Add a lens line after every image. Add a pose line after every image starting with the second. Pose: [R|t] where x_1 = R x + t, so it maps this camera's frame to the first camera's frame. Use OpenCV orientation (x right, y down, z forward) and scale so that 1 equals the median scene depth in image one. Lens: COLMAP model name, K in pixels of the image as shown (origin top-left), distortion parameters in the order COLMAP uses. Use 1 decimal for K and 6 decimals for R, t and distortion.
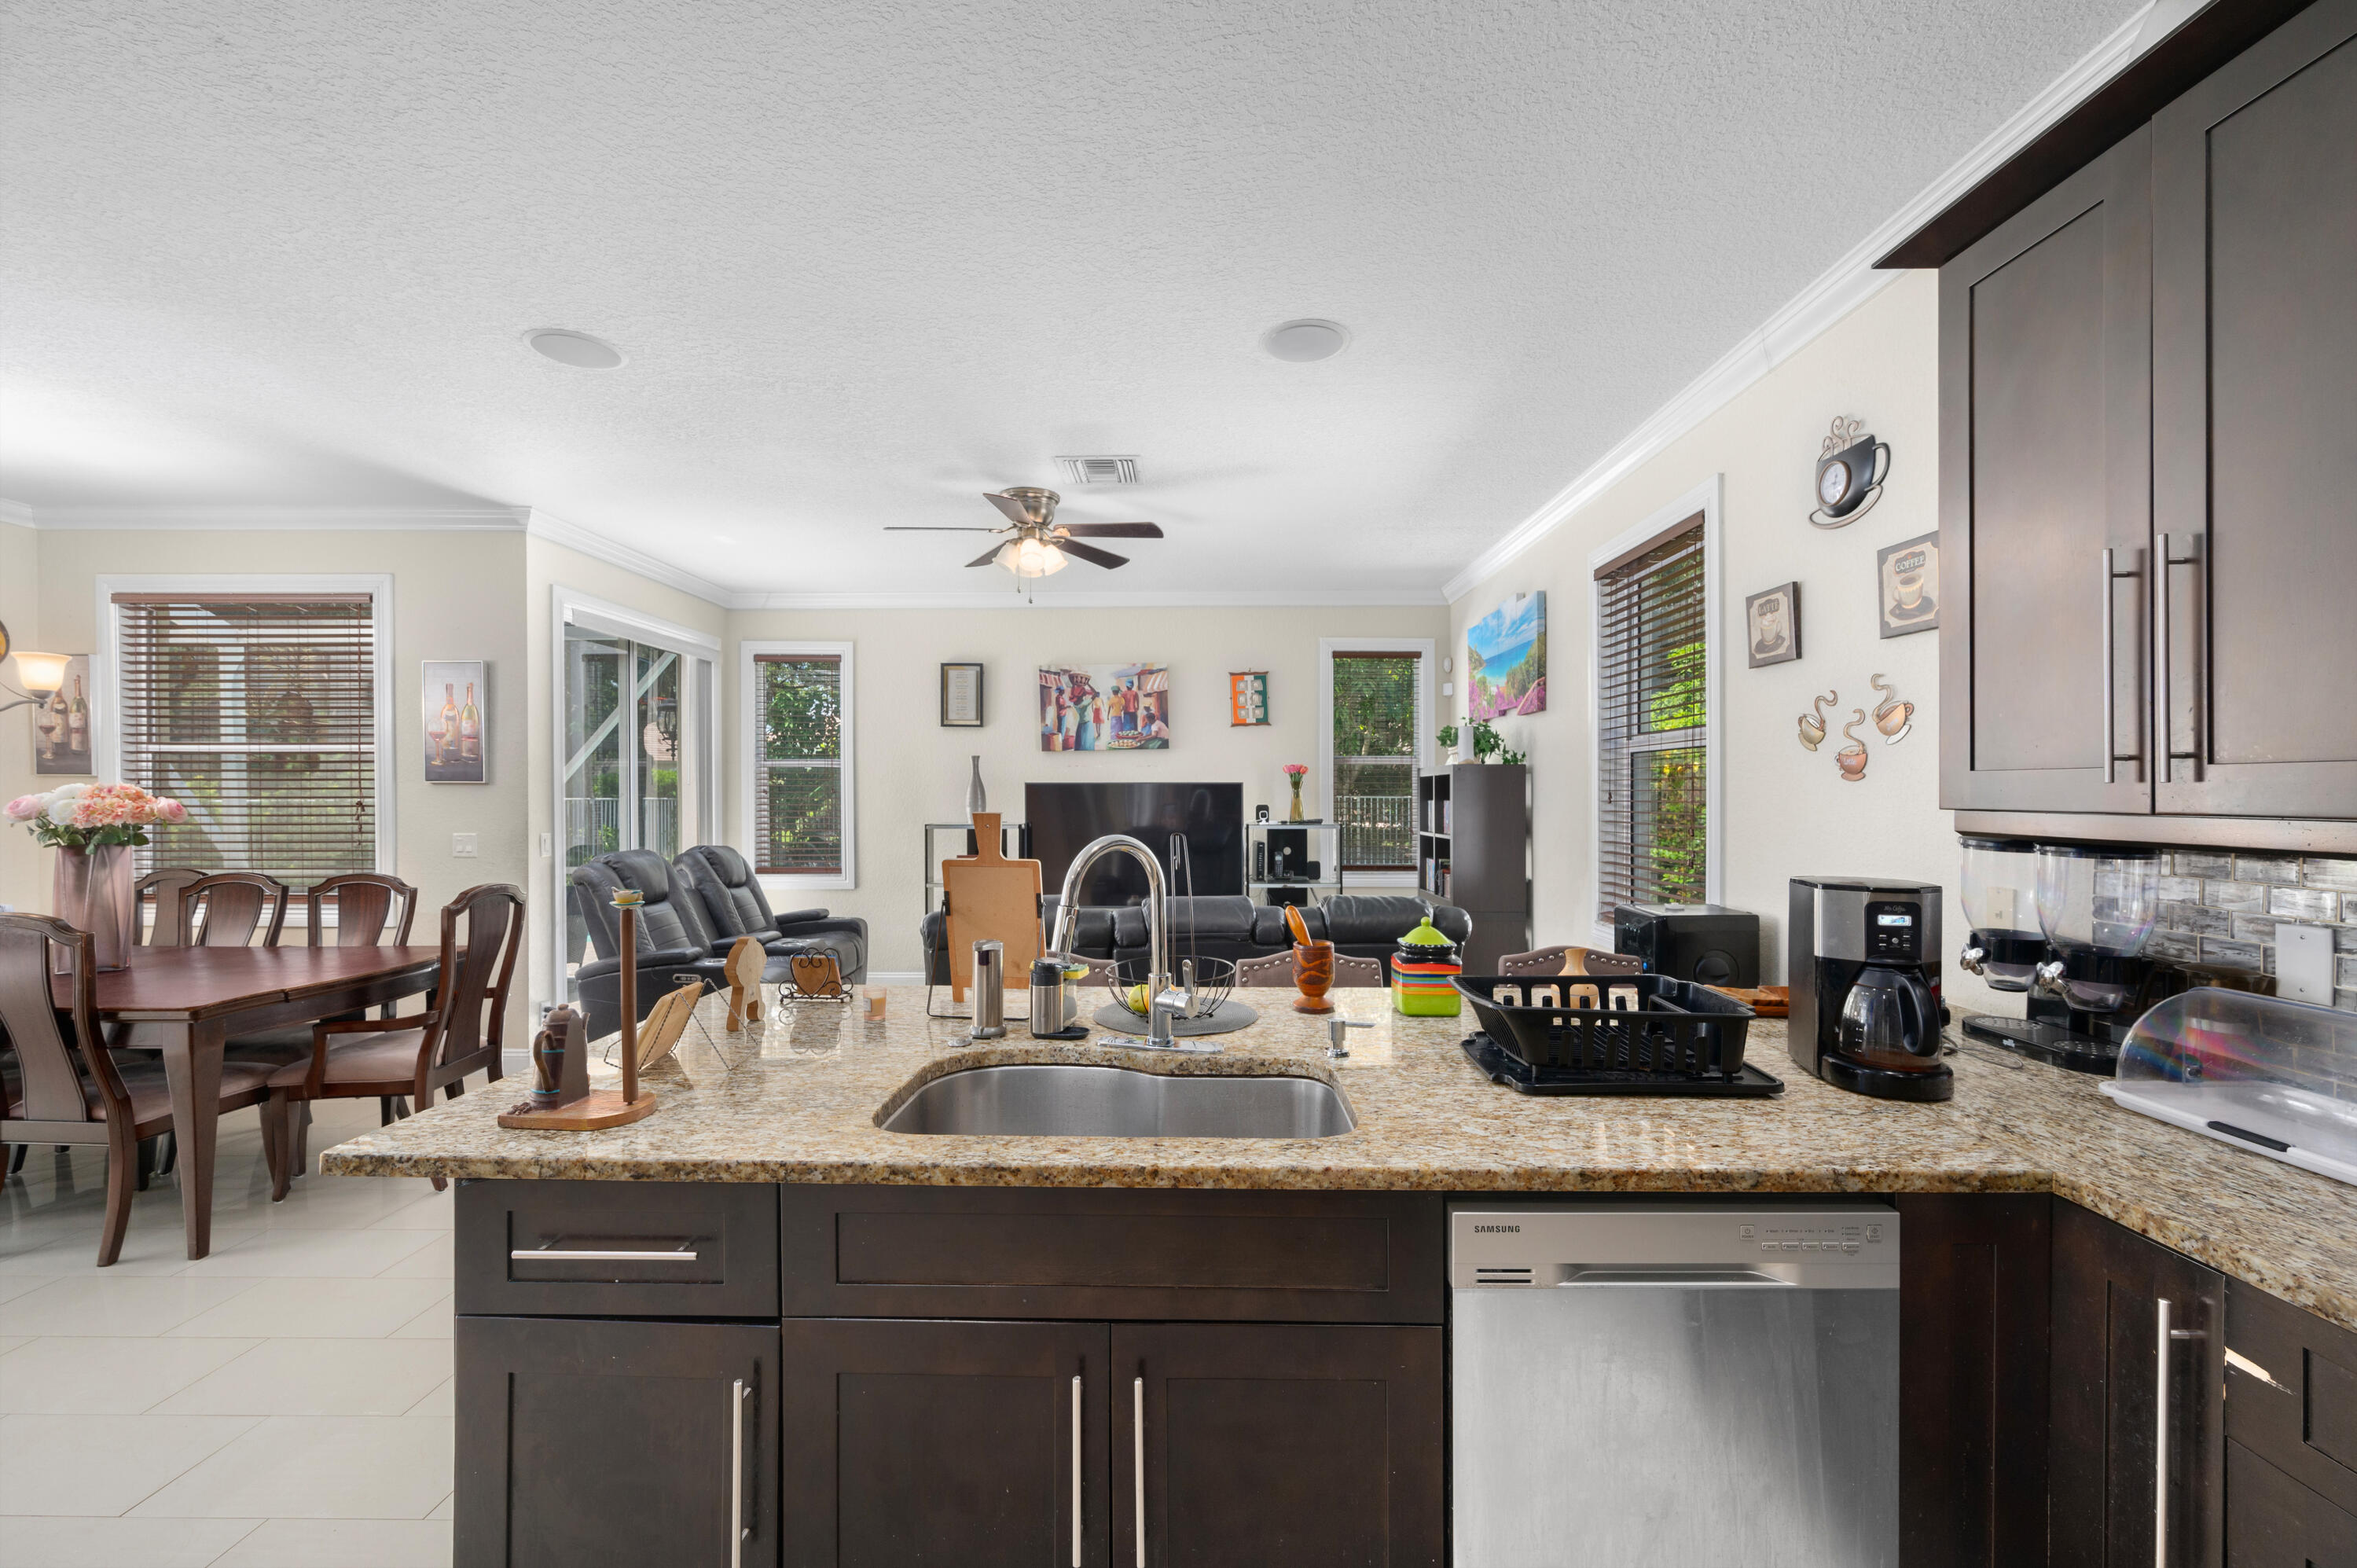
lens RADIAL K [[939.4, 0, 1191.4], [0, 939.4, 791.0], [0, 0, 1]] dist [-0.000848, 0.000164]
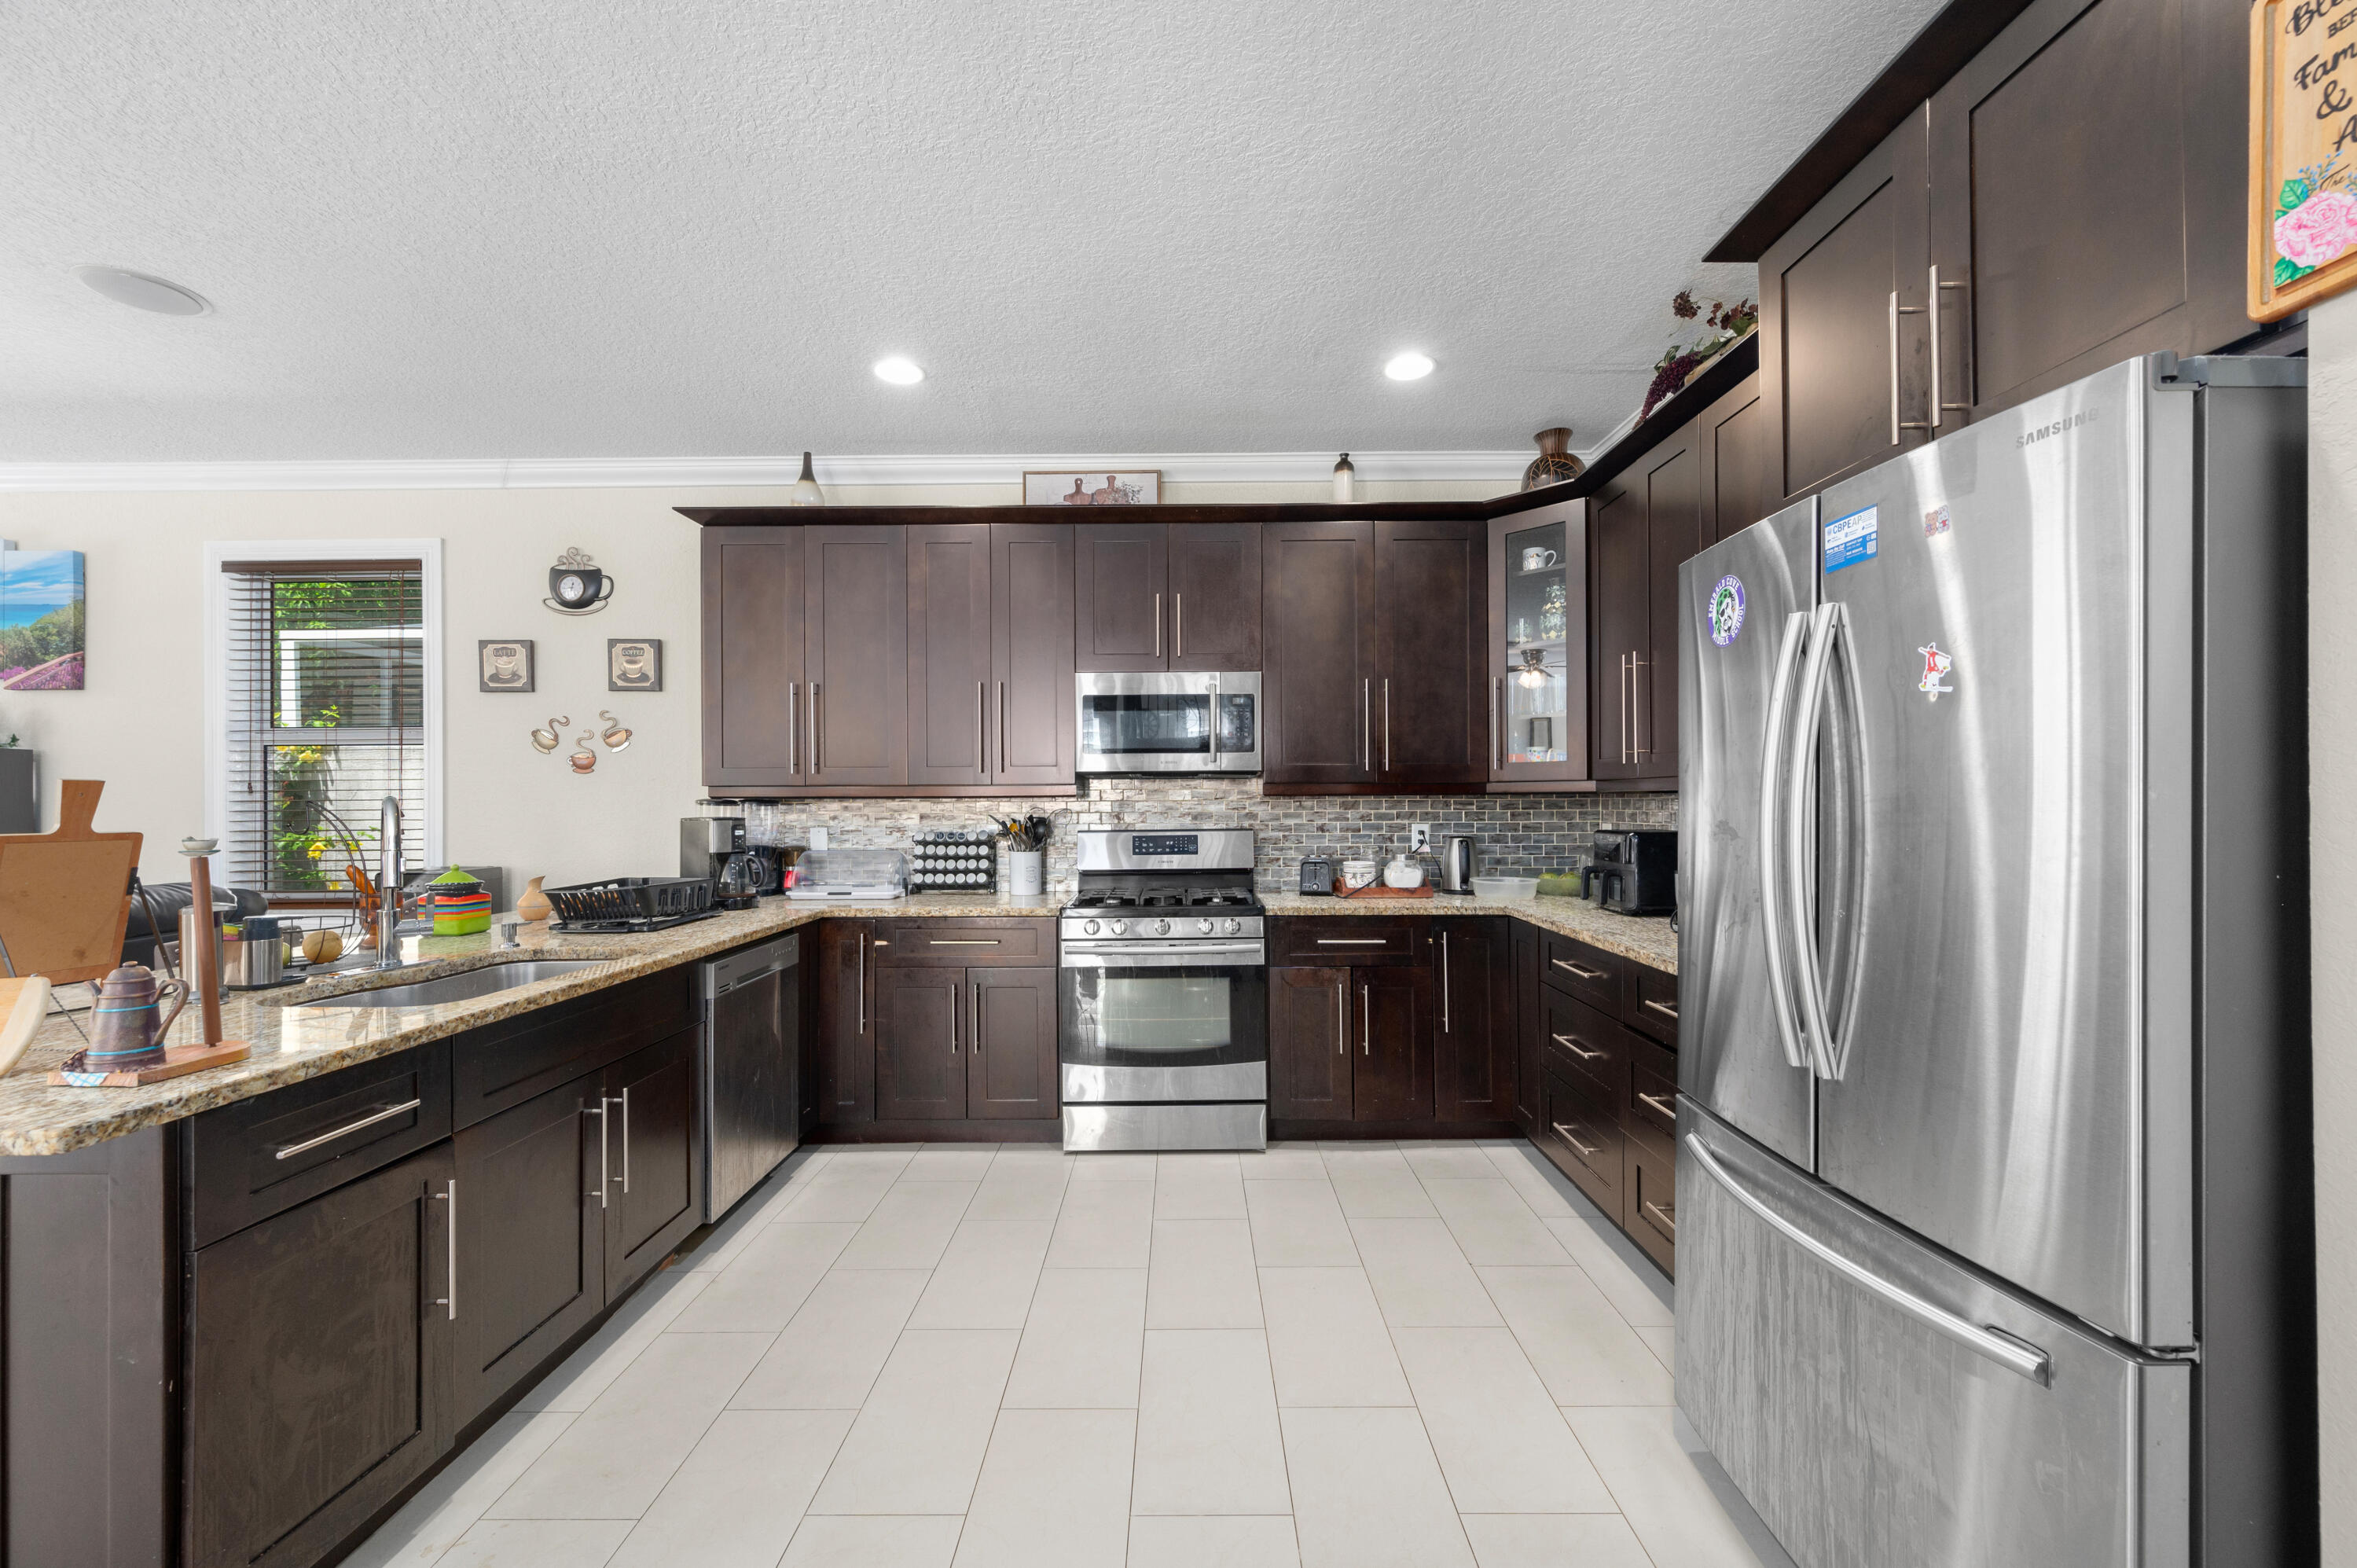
lens RADIAL K [[939.4, 0, 1182.1], [0, 939.4, 795.0], [0, 0, 1]] dist [-0.000848, 0.000164]
pose [[-0.002275, 0.003751, 0.999990, -0.463018], [0.004667, 0.999982, -0.003740, 0.018590], [-0.999987, 0.004658, -0.002292, -0.018086]]
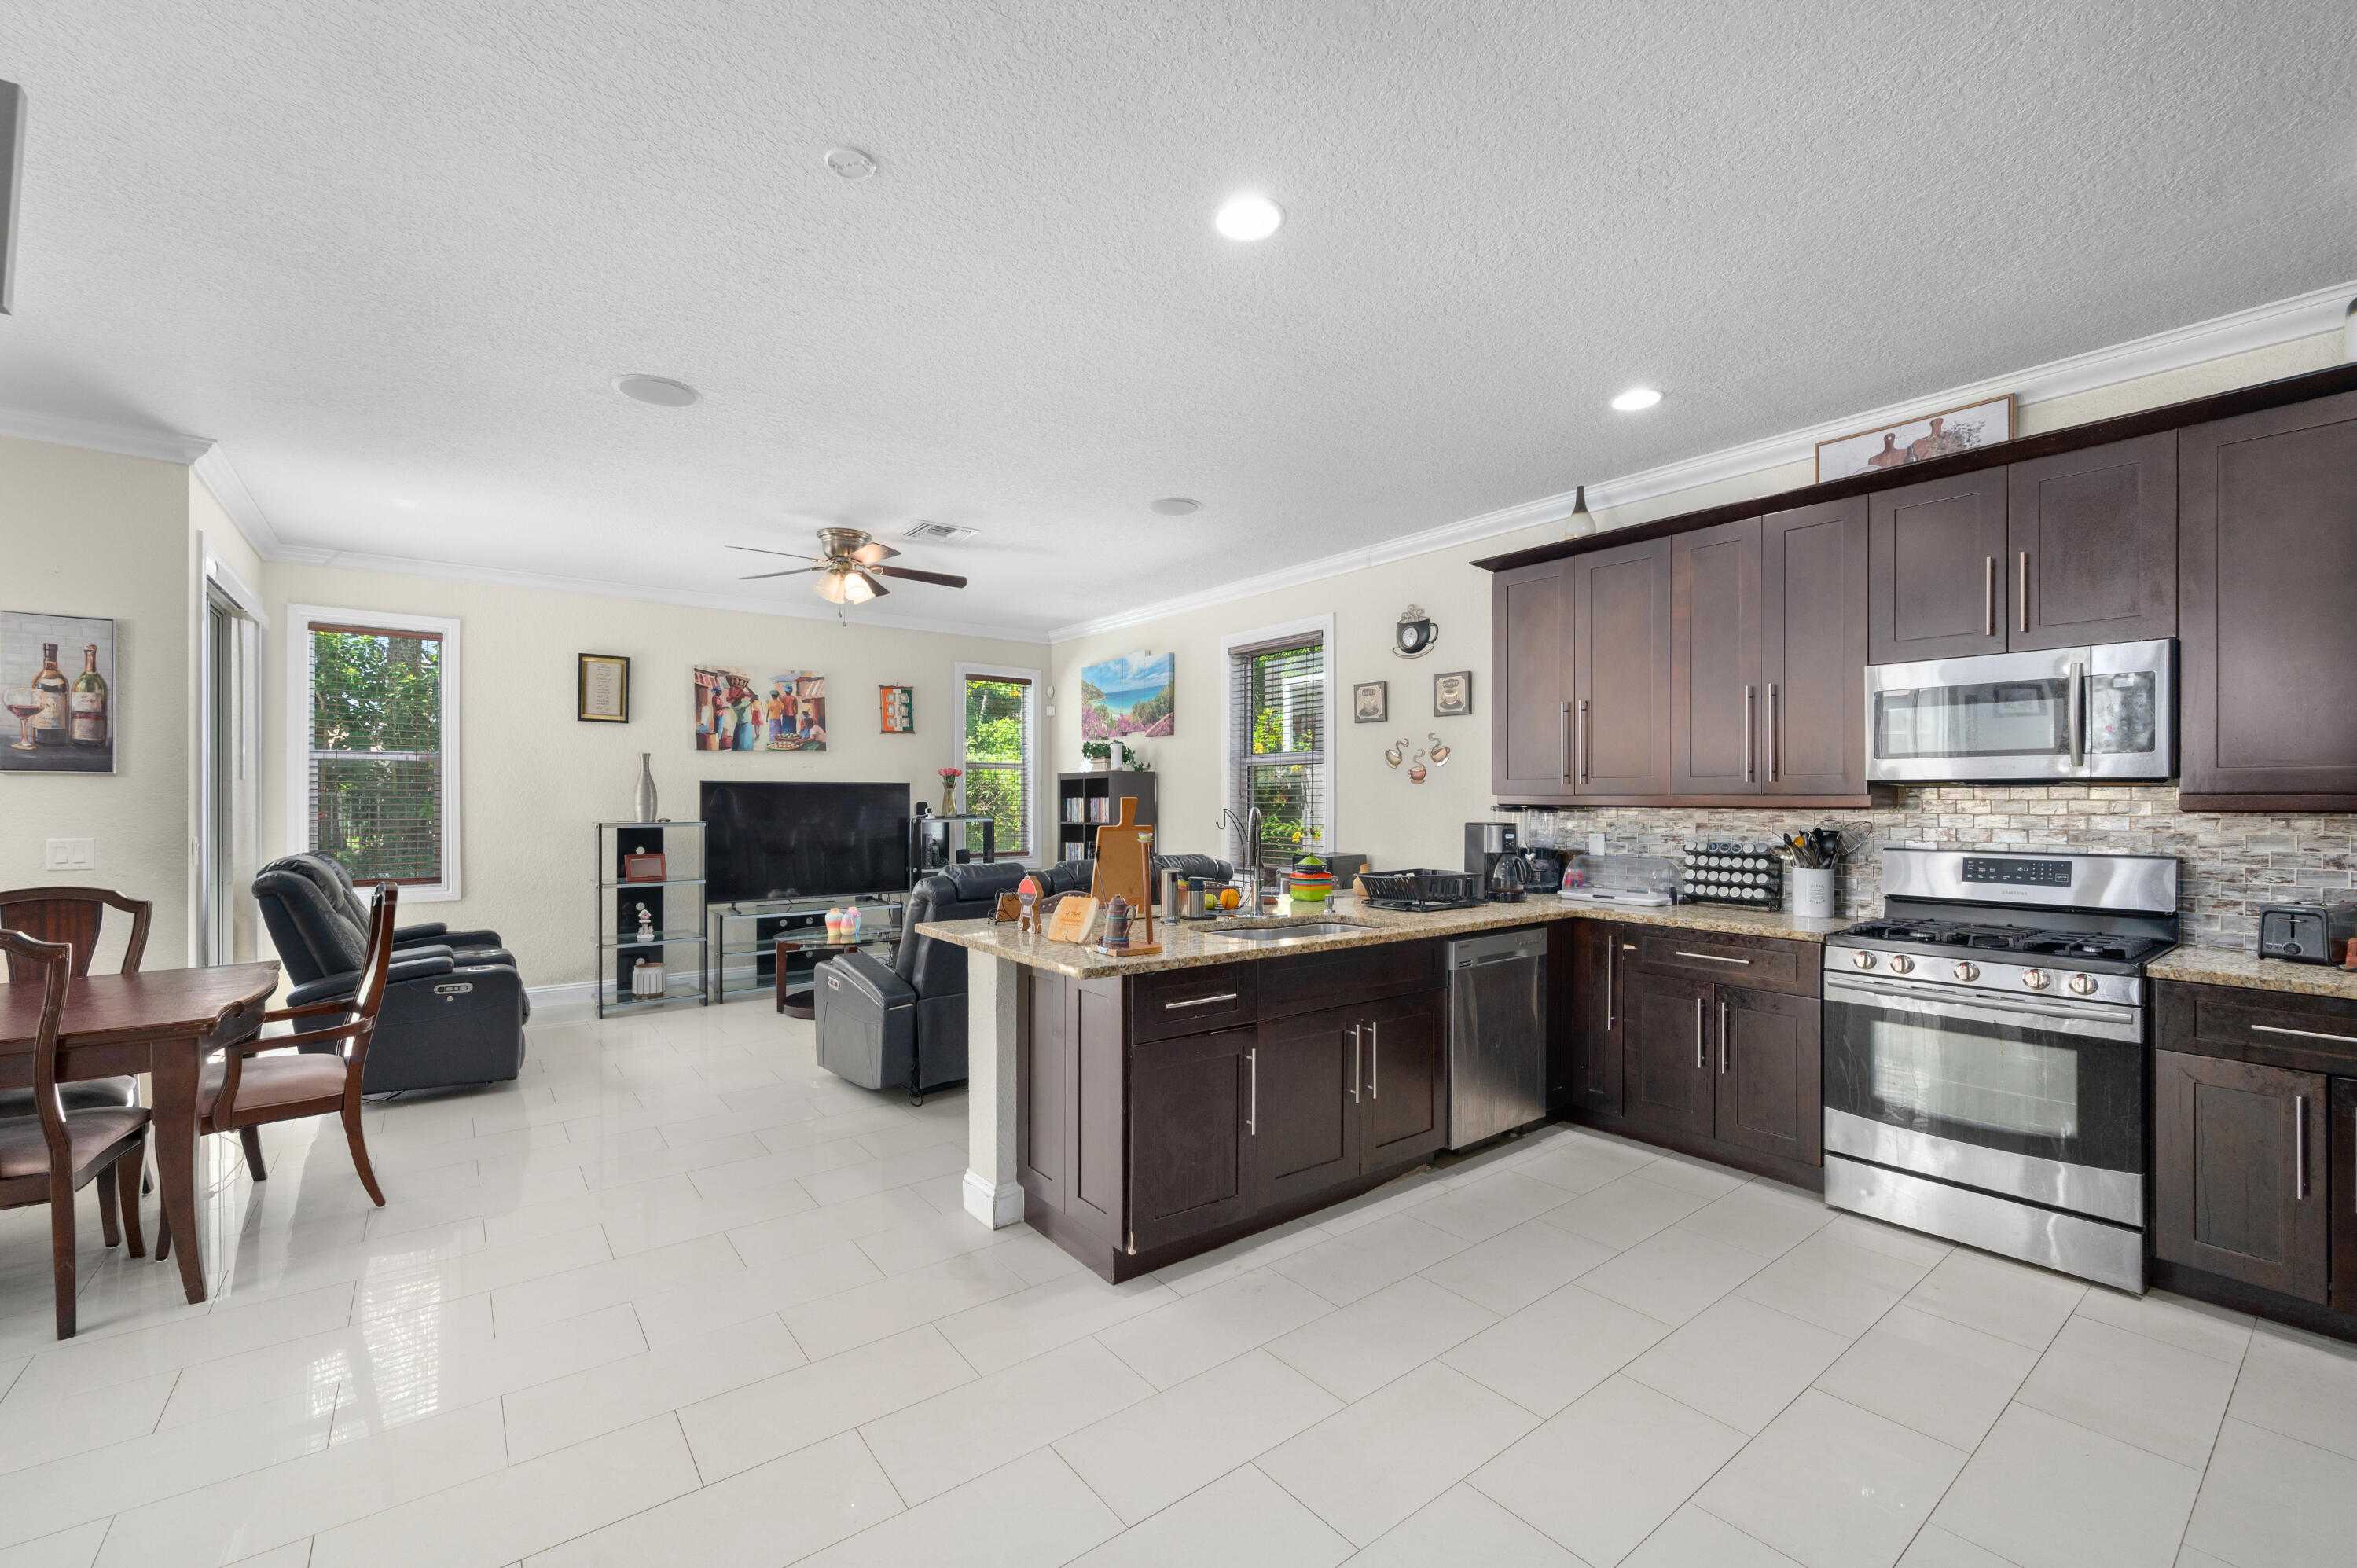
lens RADIAL K [[969.4, 0, 1171.9], [0, 969.4, 799.1], [0, 0, 1]] dist [0.001644, -0.000696]
pose [[0.790487, -0.000860, 0.612479, -0.505418], [-0.001132, 0.999995, 0.002865, 0.008522], [-0.612478, -0.002958, 0.790482, -0.171032]]
